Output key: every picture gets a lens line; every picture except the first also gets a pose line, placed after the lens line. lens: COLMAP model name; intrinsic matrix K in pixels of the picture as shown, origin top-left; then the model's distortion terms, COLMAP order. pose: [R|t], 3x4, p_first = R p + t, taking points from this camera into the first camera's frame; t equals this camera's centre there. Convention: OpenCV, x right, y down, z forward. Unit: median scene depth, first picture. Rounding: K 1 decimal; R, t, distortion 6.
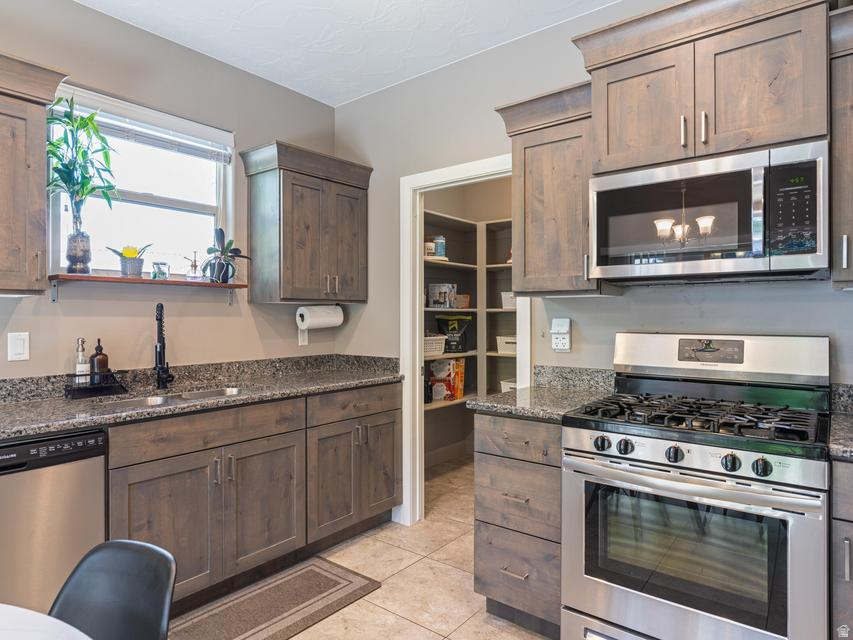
lens RADIAL K [[524.5, 0, 427.7], [0, 524.5, 315.6], [0, 0, 1]] dist [-0.011015, 0.002301]
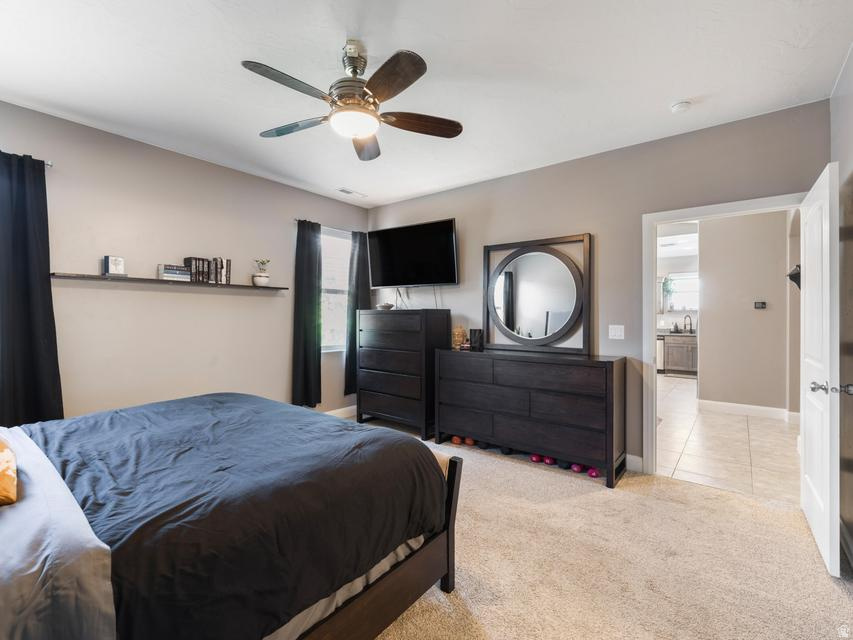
lens RADIAL K [[399.9, 0, 423.7], [0, 399.9, 317.4], [0, 0, 1]] dist [0.006416, 0.000914]
pose [[0.000870, -0.001232, -0.999999, 3.477326], [-0.006508, 0.999978, -0.001237, 0.017582], [0.999978, 0.006509, 0.000862, -1.555660]]
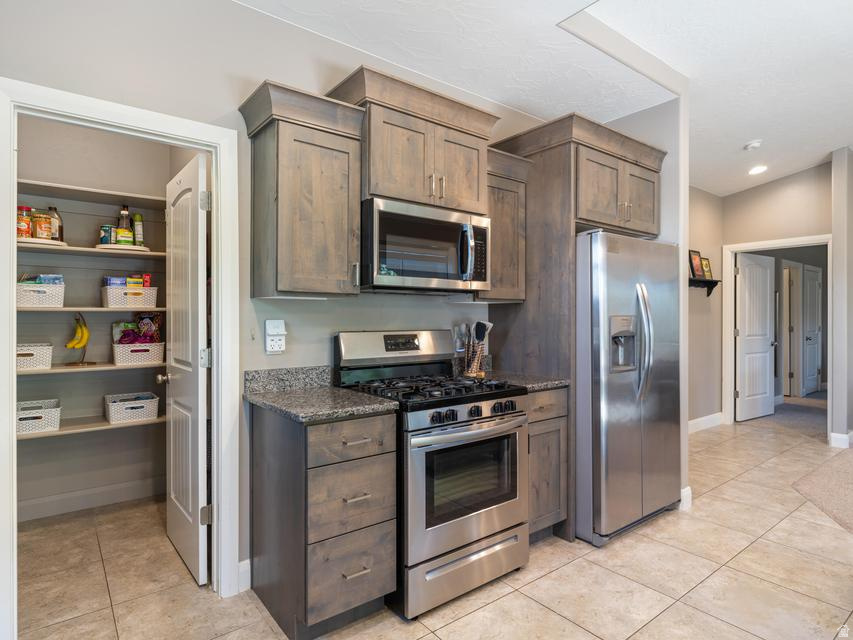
lens RADIAL K [[485.8, 0, 424.7], [0, 485.8, 319.9], [0, 0, 1]] dist [-0.006484, -0.001568]
pose [[0.231397, -0.004019, 0.972851, -0.637580], [-0.002767, 0.999985, 0.004789, 0.000738], [-0.972856, -0.003800, 0.231382, 0.589125]]
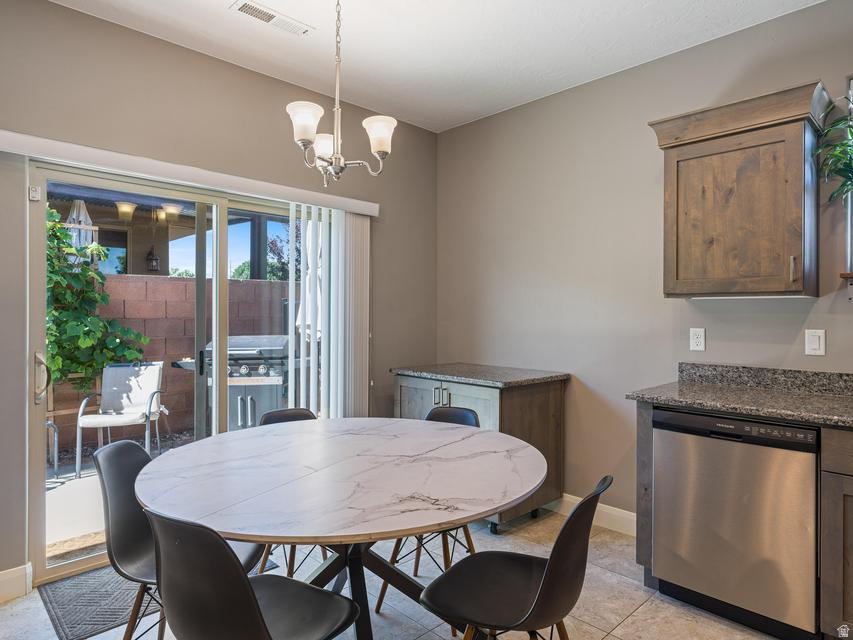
lens RADIAL K [[524.5, 0, 432.1], [0, 524.5, 312.4], [0, 0, 1]] dist [-0.011015, 0.002301]
pose [[-0.118351, -0.000905, -0.992971, 0.386783], [-0.004979, 0.999988, -0.000318, 0.000555], [0.992959, 0.004906, -0.118355, 0.326202]]
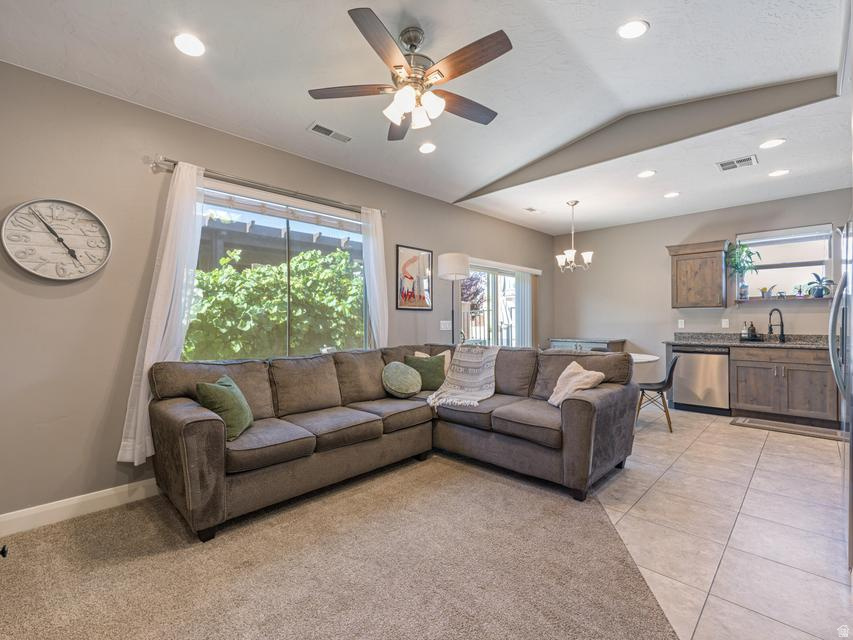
lens RADIAL K [[399.9, 0, 430.6], [0, 399.9, 320.6], [0, 0, 1]] dist [0.006416, 0.000914]
pose [[-0.083419, 0.005282, -0.996501, 1.774578], [0.007645, 0.999960, 0.004661, 0.016057], [0.996485, -0.007229, -0.083456, -0.579085]]
